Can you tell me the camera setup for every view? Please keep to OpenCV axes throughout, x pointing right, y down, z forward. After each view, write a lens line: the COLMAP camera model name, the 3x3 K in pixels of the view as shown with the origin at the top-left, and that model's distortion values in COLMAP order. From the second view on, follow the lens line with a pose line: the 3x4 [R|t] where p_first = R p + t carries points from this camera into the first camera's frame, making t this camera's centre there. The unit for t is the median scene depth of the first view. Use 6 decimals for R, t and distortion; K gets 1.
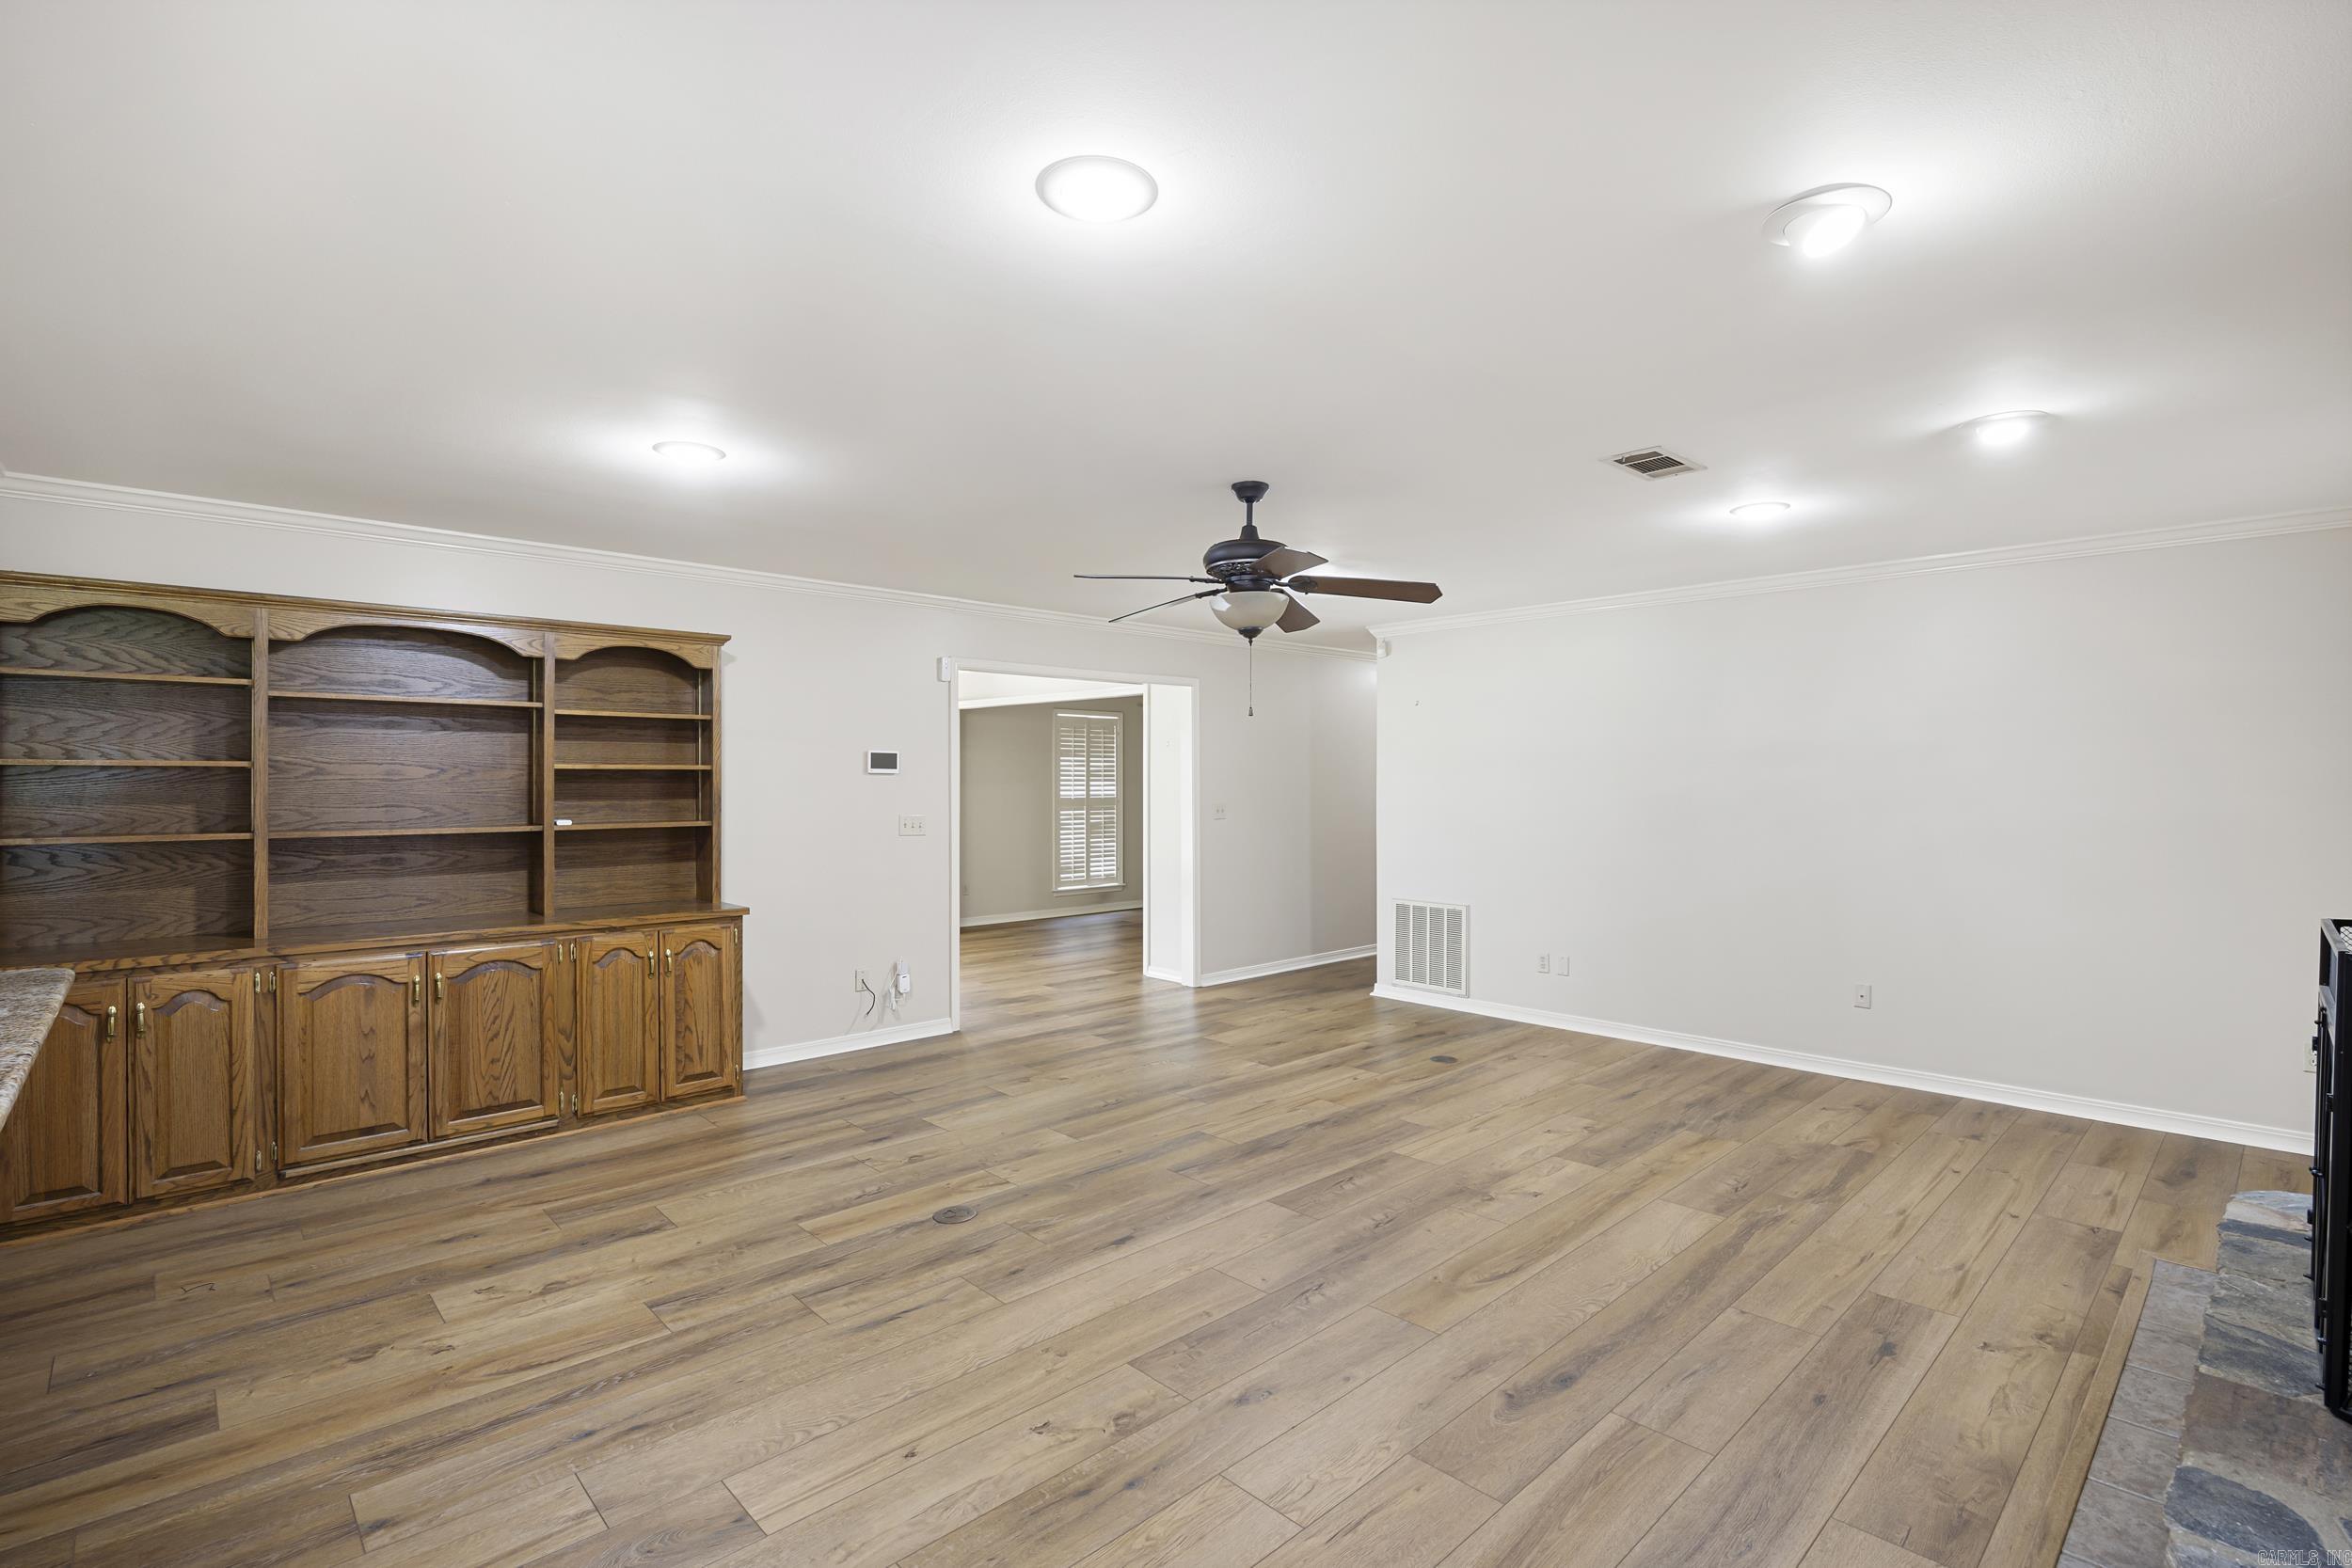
lens RADIAL K [[1089.8, 0, 1176.0], [0, 1089.8, 784.0], [0, 0, 1]] dist [-0.010561, 0.000348]
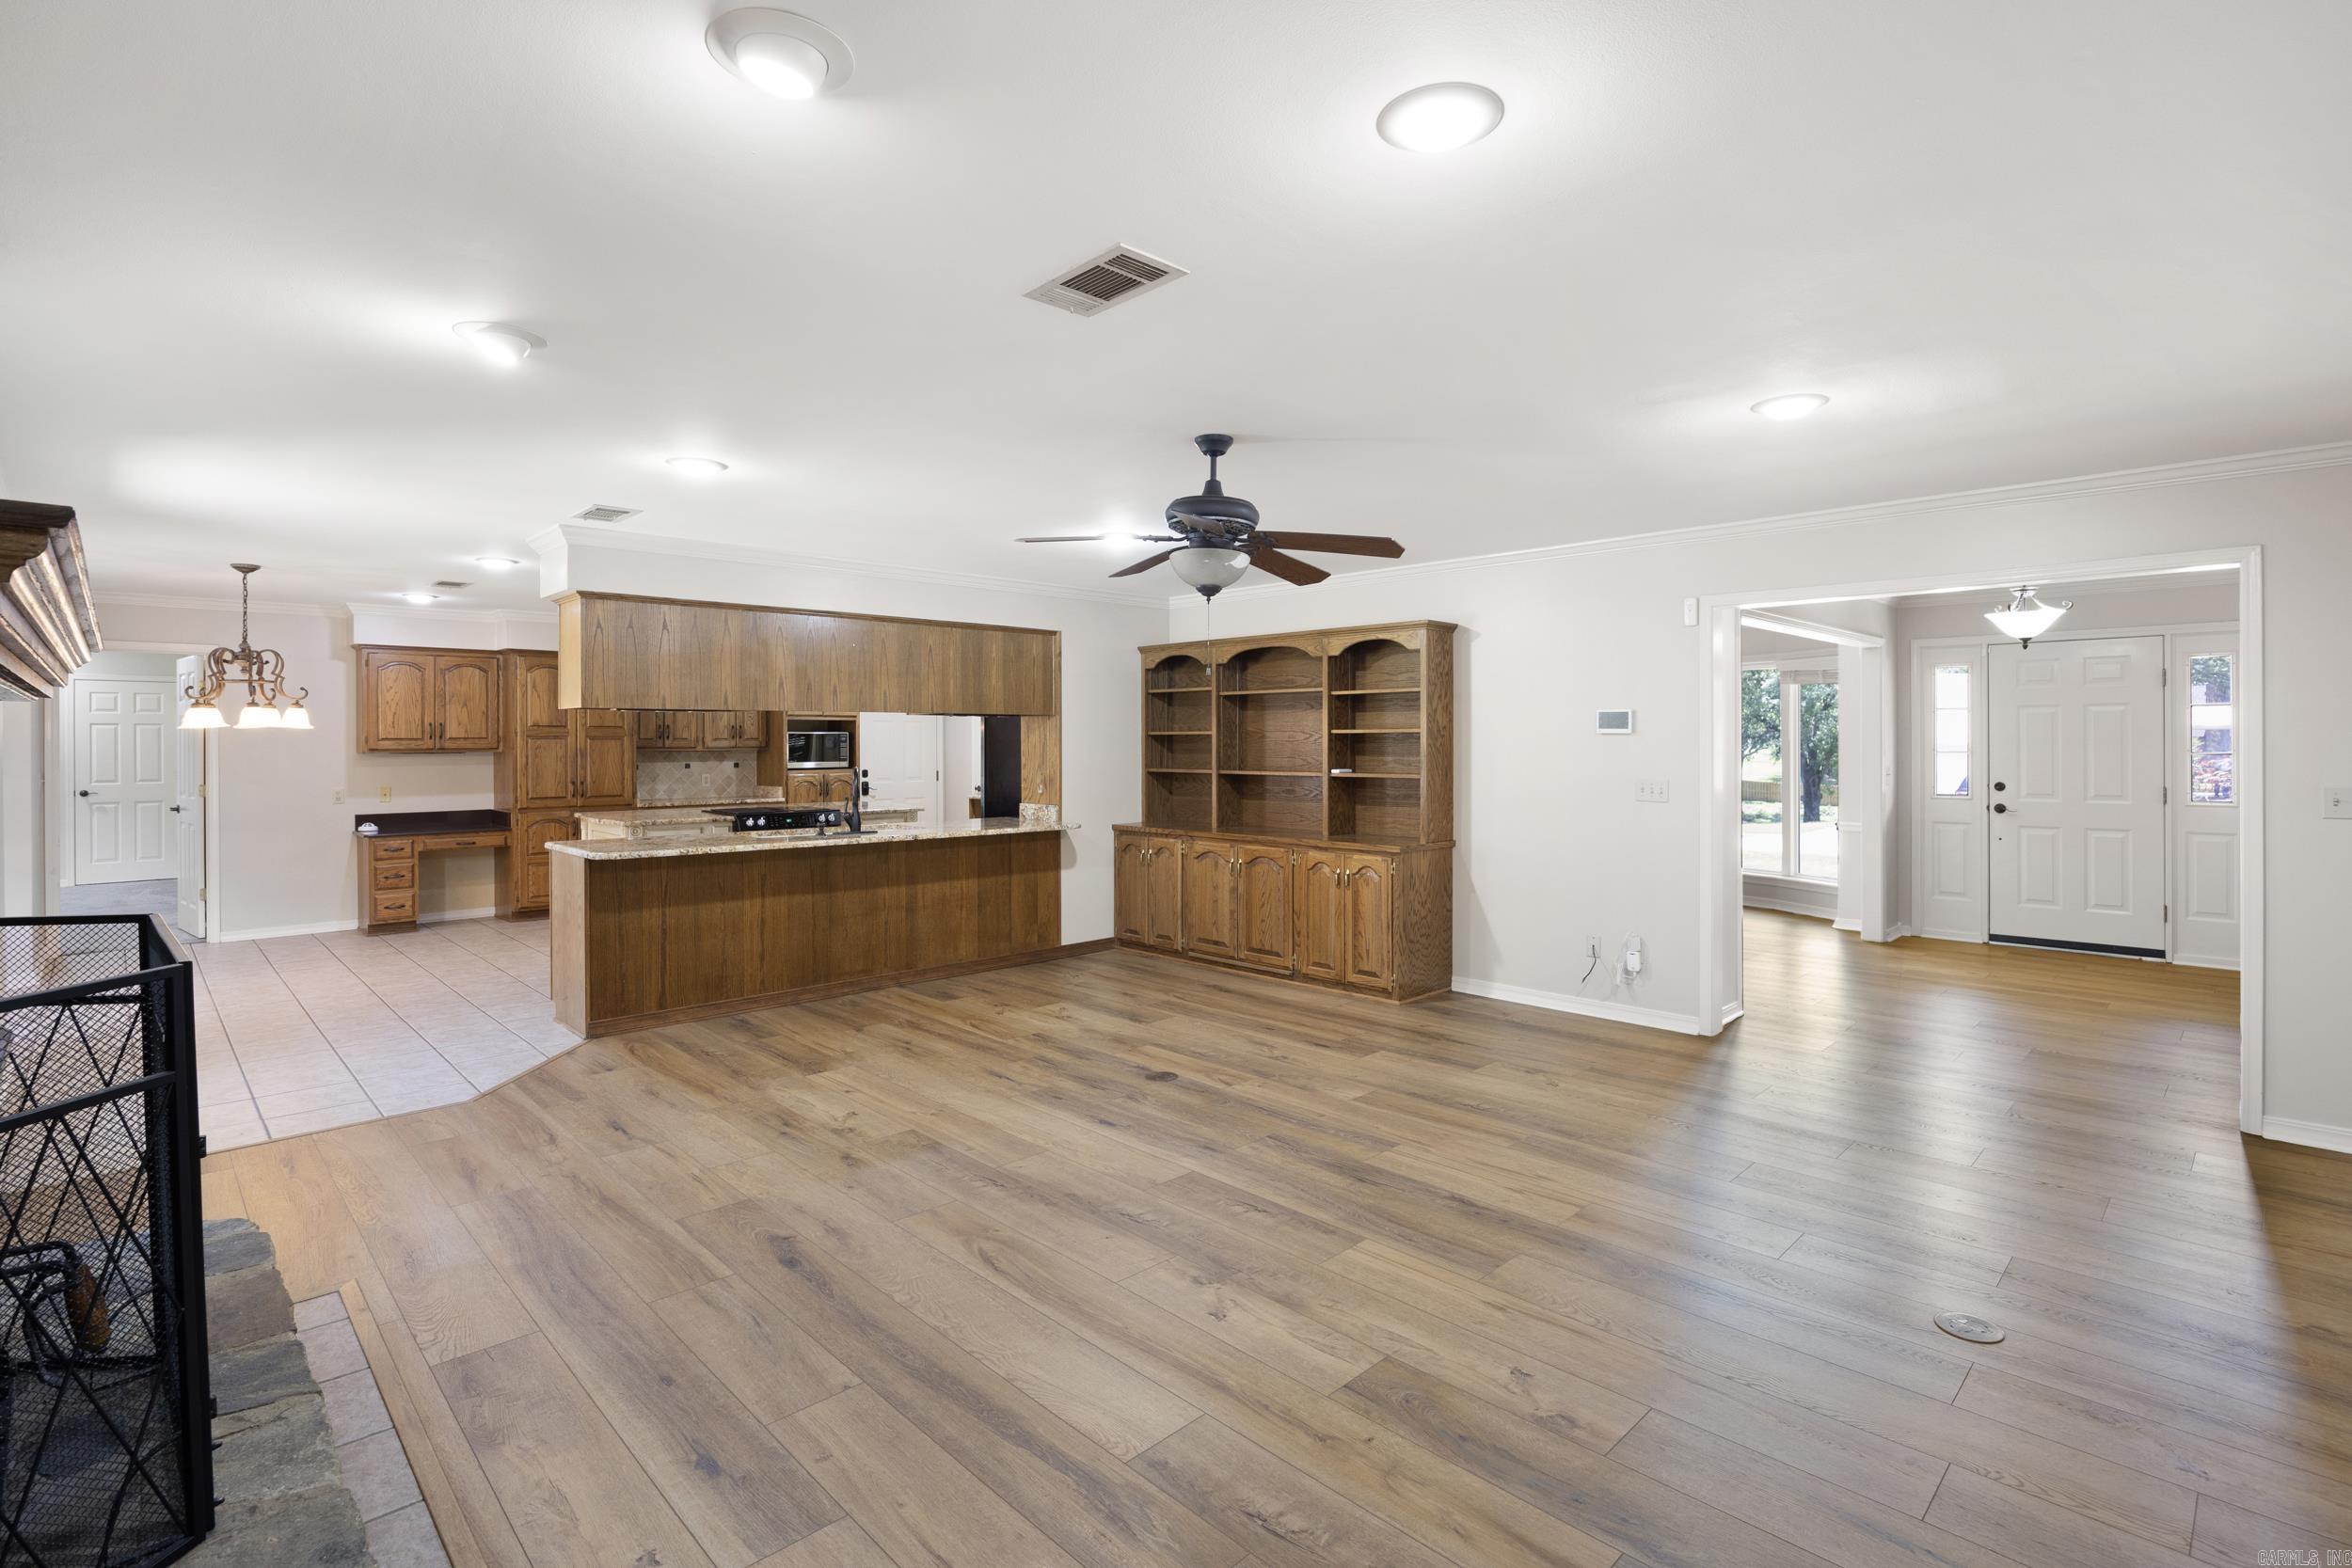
lens RADIAL K [[1100.9, 0, 1207.1], [0, 1100.9, 742.6], [0, 0, 1]] dist [-0.016903, -0.000321]
pose [[0.031177, 0.002782, -0.999510, 1.051841], [-0.002742, 0.999993, 0.002698, -0.005181], [0.999510, 0.002657, 0.031184, 0.963403]]
